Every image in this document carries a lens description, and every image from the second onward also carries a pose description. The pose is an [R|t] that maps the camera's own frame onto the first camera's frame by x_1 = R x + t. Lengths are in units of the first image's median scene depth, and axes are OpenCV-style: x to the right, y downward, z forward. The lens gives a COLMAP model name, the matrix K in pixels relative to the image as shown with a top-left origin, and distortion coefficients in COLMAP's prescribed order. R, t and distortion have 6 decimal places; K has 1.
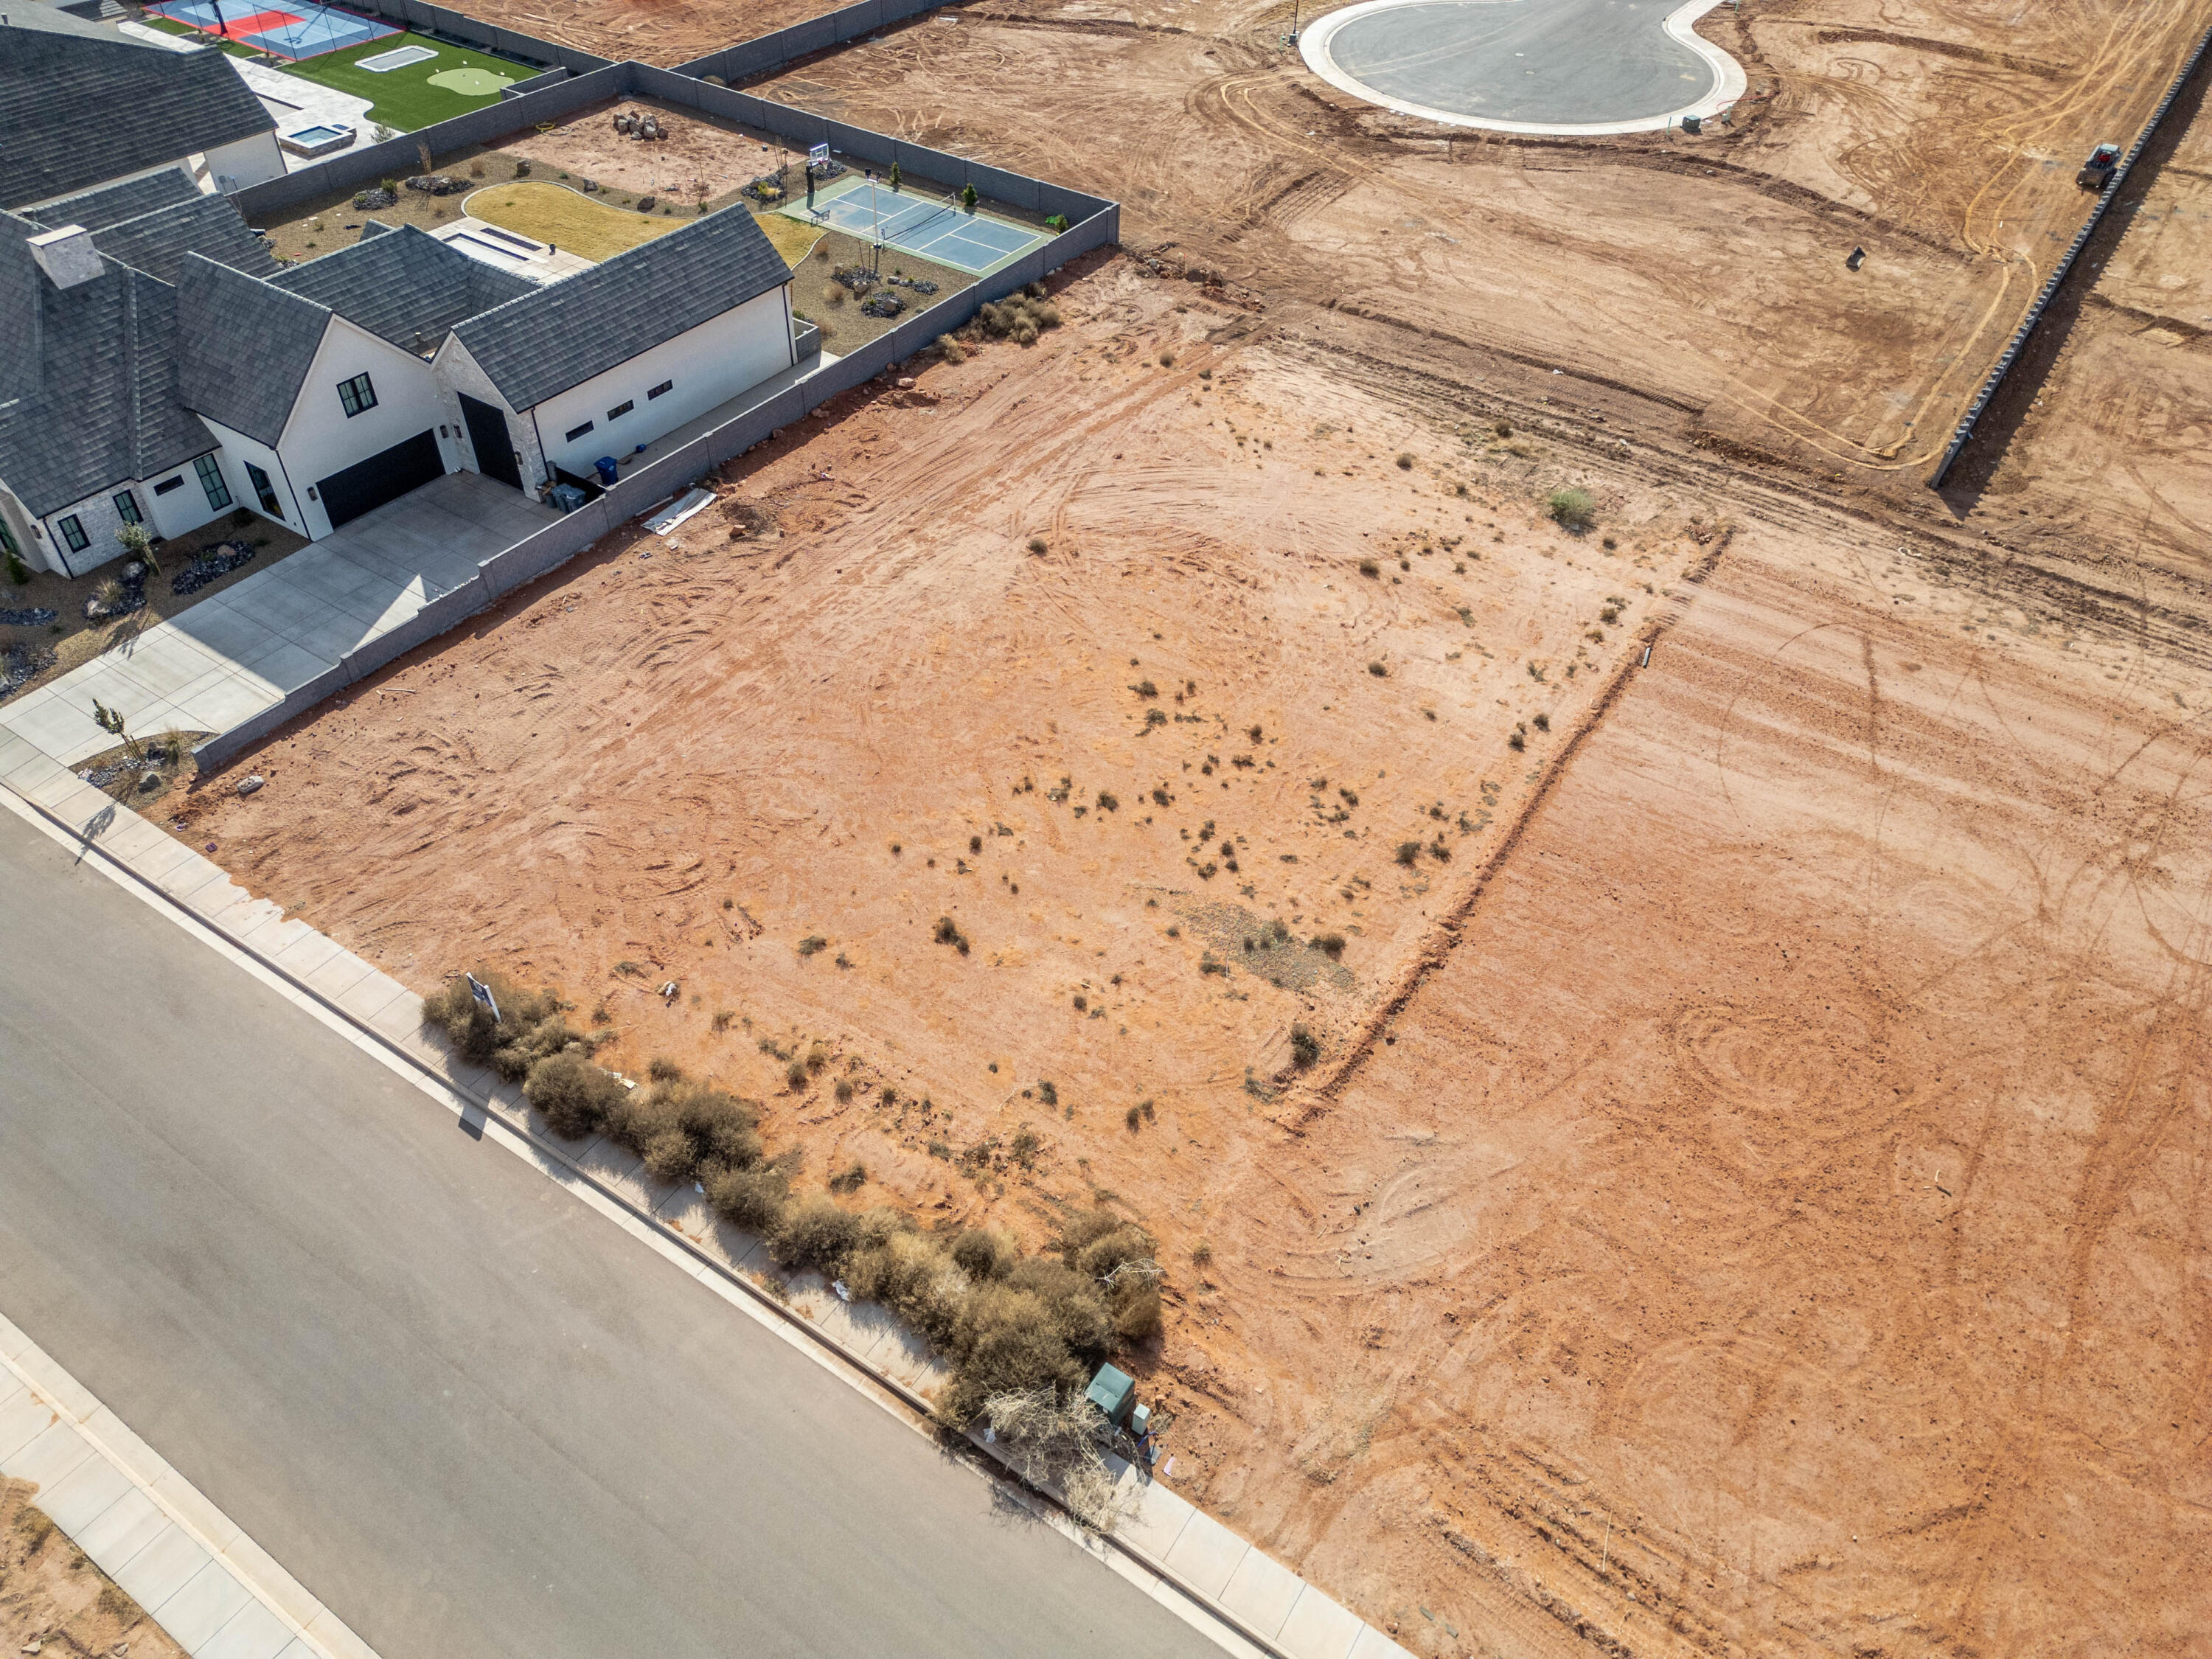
lens RADIAL K [[1548.5, 0, 1108.2], [0, 1548.5, 827.1], [0, 0, 1]] dist [0.079272, -0.076898]
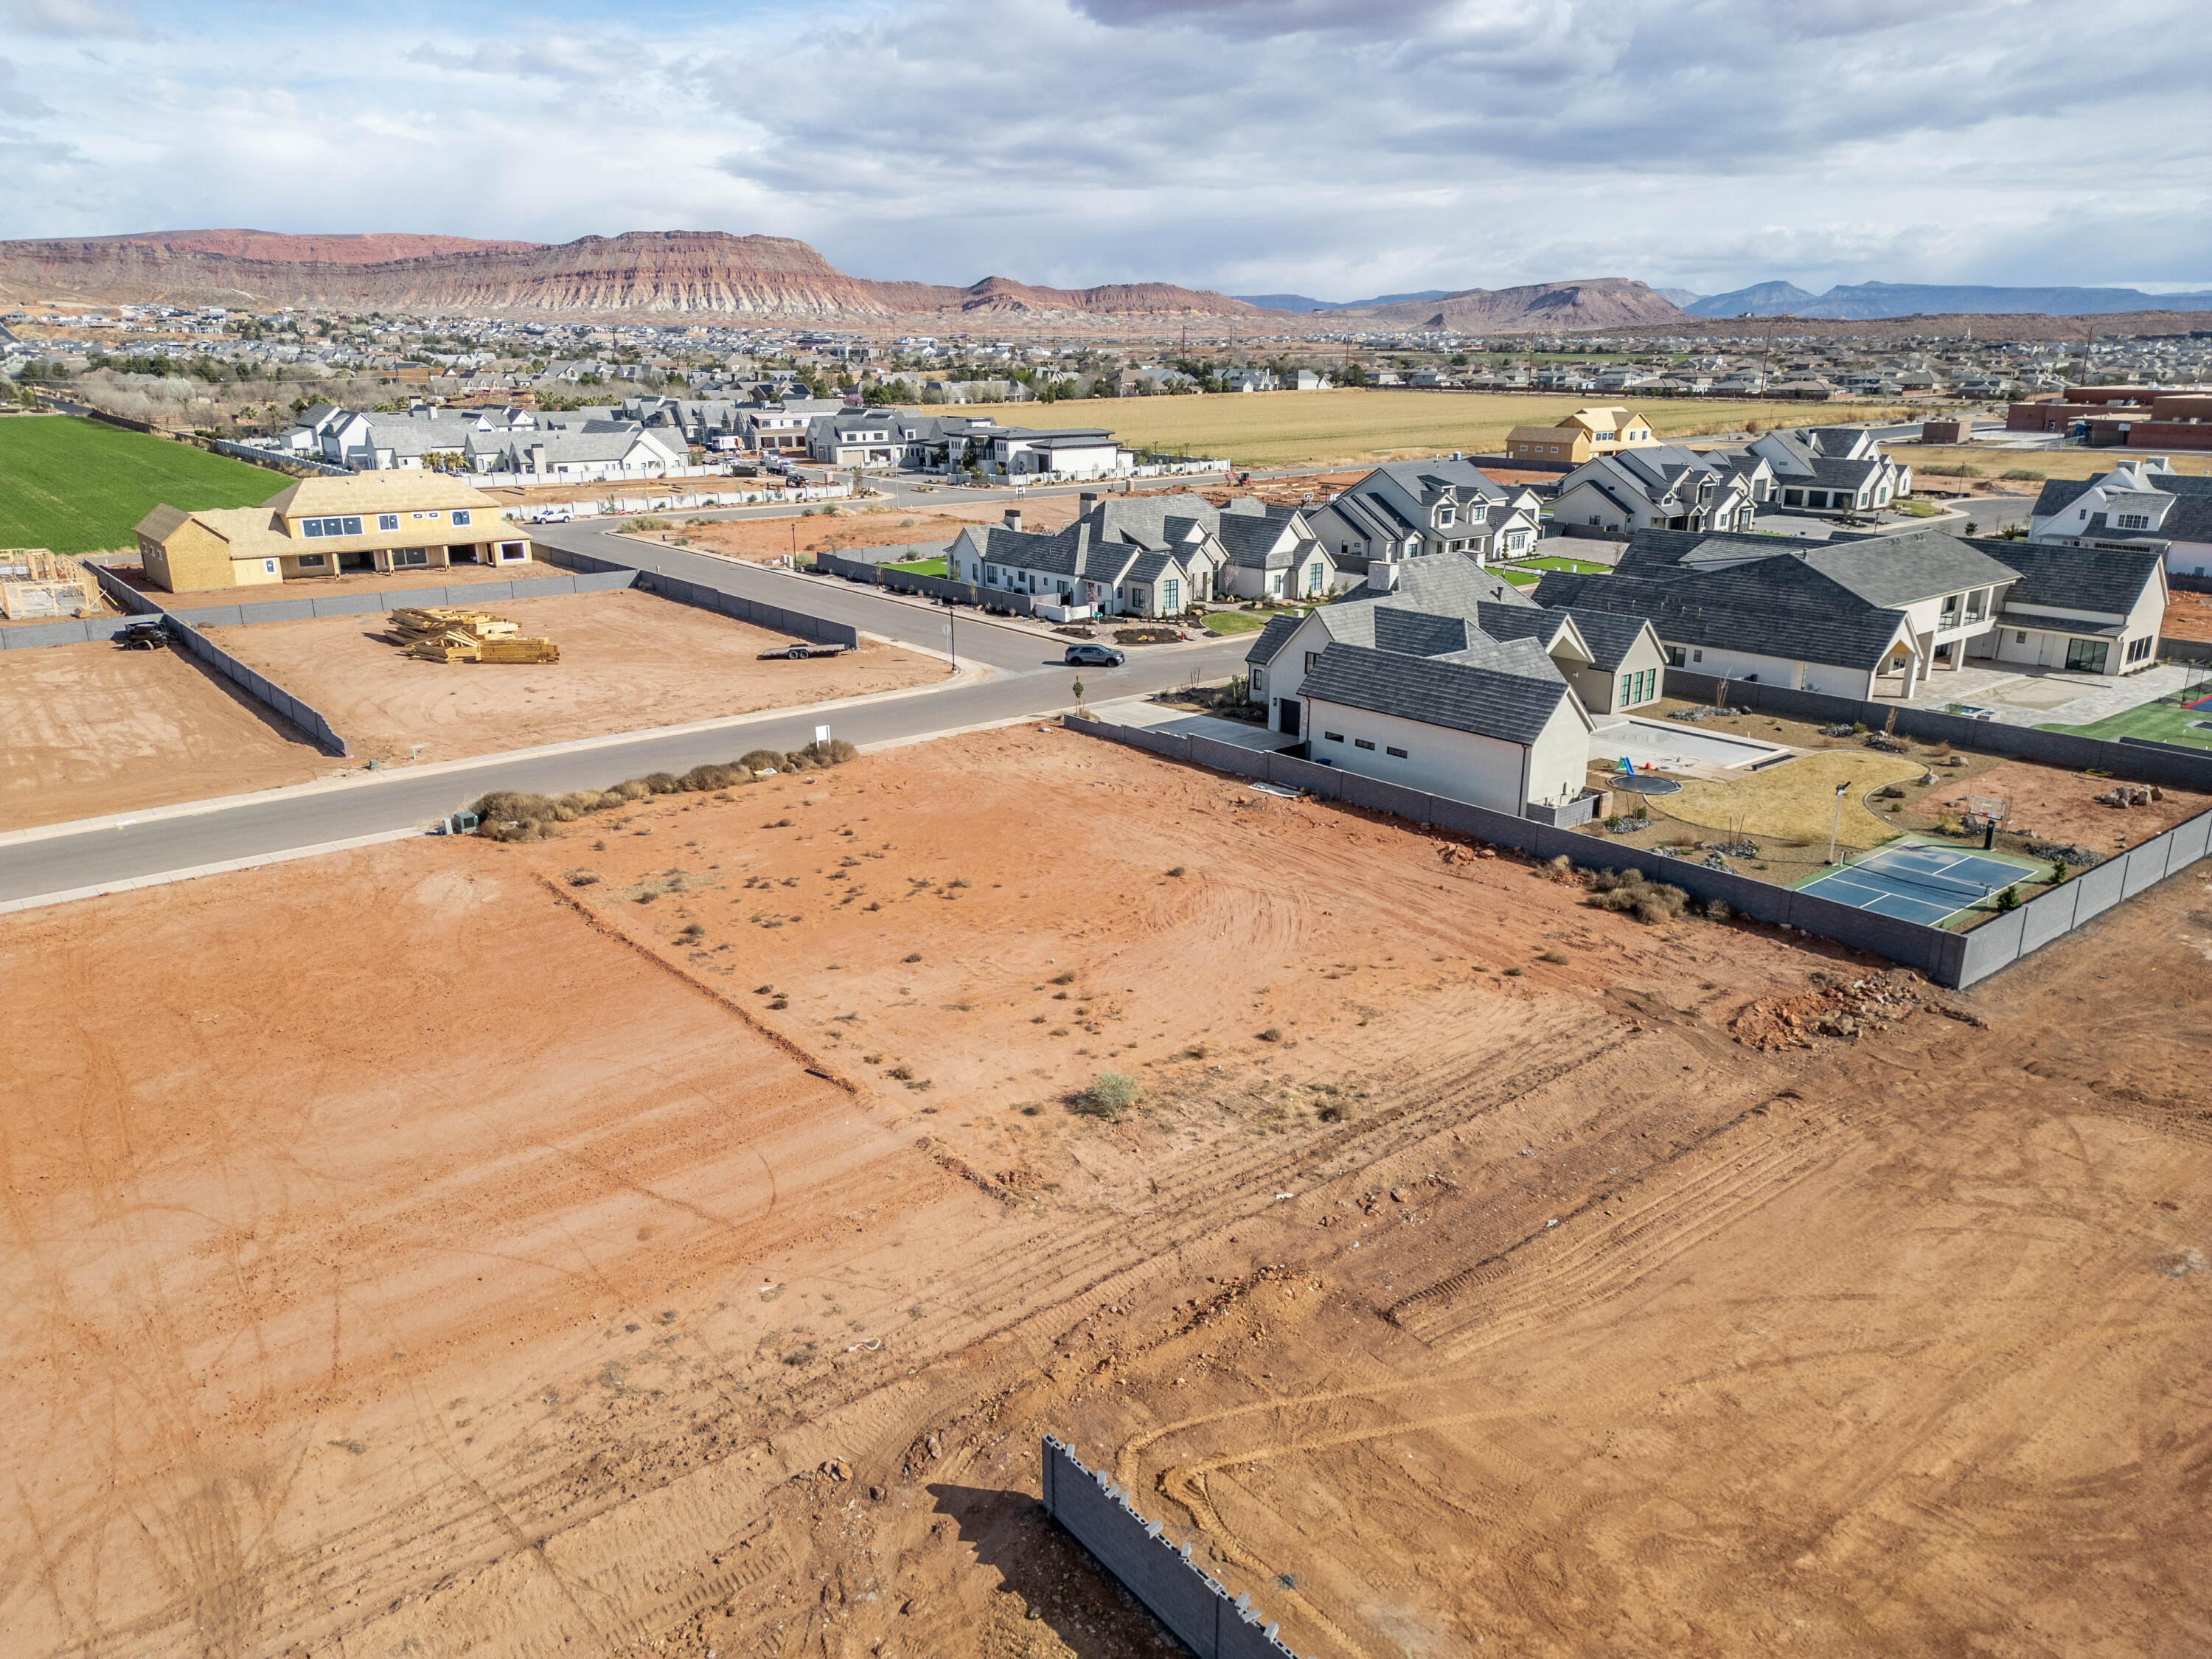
lens RADIAL K [[1548.5, 0, 1108.2], [0, 1548.5, 827.1], [0, 0, 1]] dist [0.079272, -0.076898]
pose [[-0.290445, 0.259678, -0.920983, 1.200317], [-0.654593, 0.648113, 0.389175, -0.729043], [0.697961, 0.715903, -0.018258, 1.148475]]
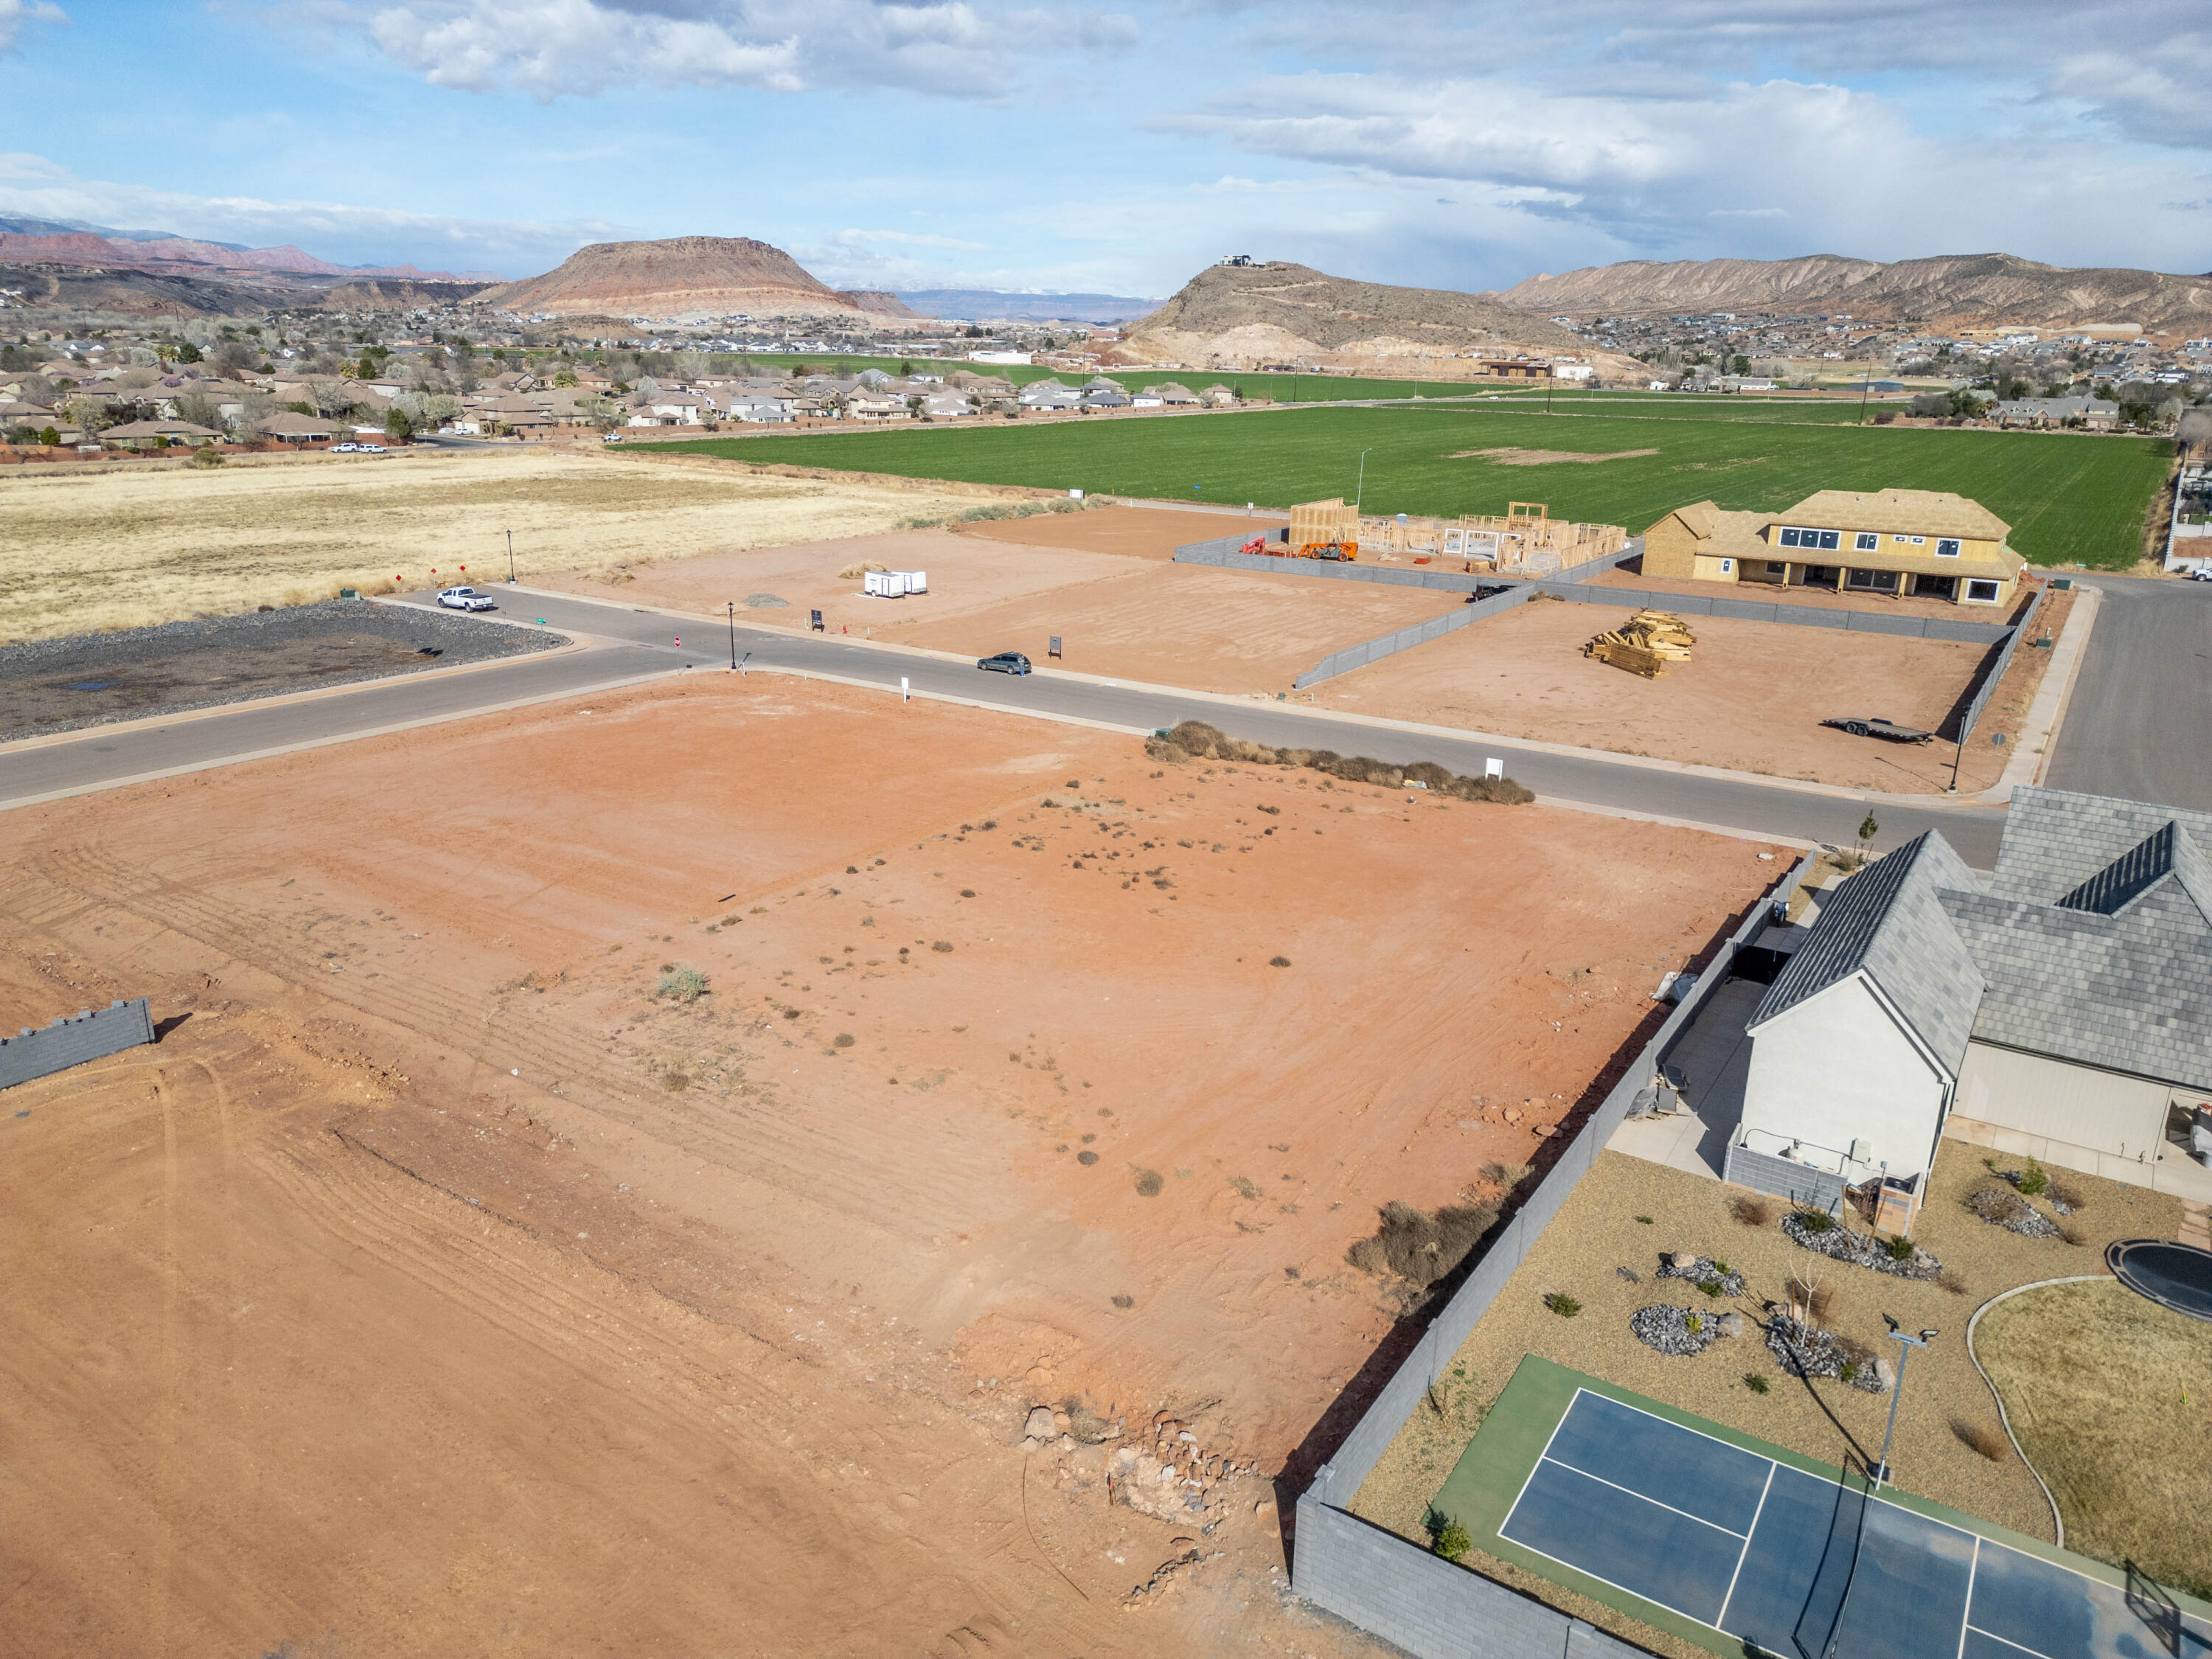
lens RADIAL K [[1548.5, 0, 1108.2], [0, 1548.5, 827.1], [0, 0, 1]] dist [0.079272, -0.076898]
pose [[-0.998713, -0.044593, -0.024142, 0.106341], [-0.043148, 0.497208, 0.866558, -1.260269], [-0.026639, 0.866485, -0.498492, 1.685884]]
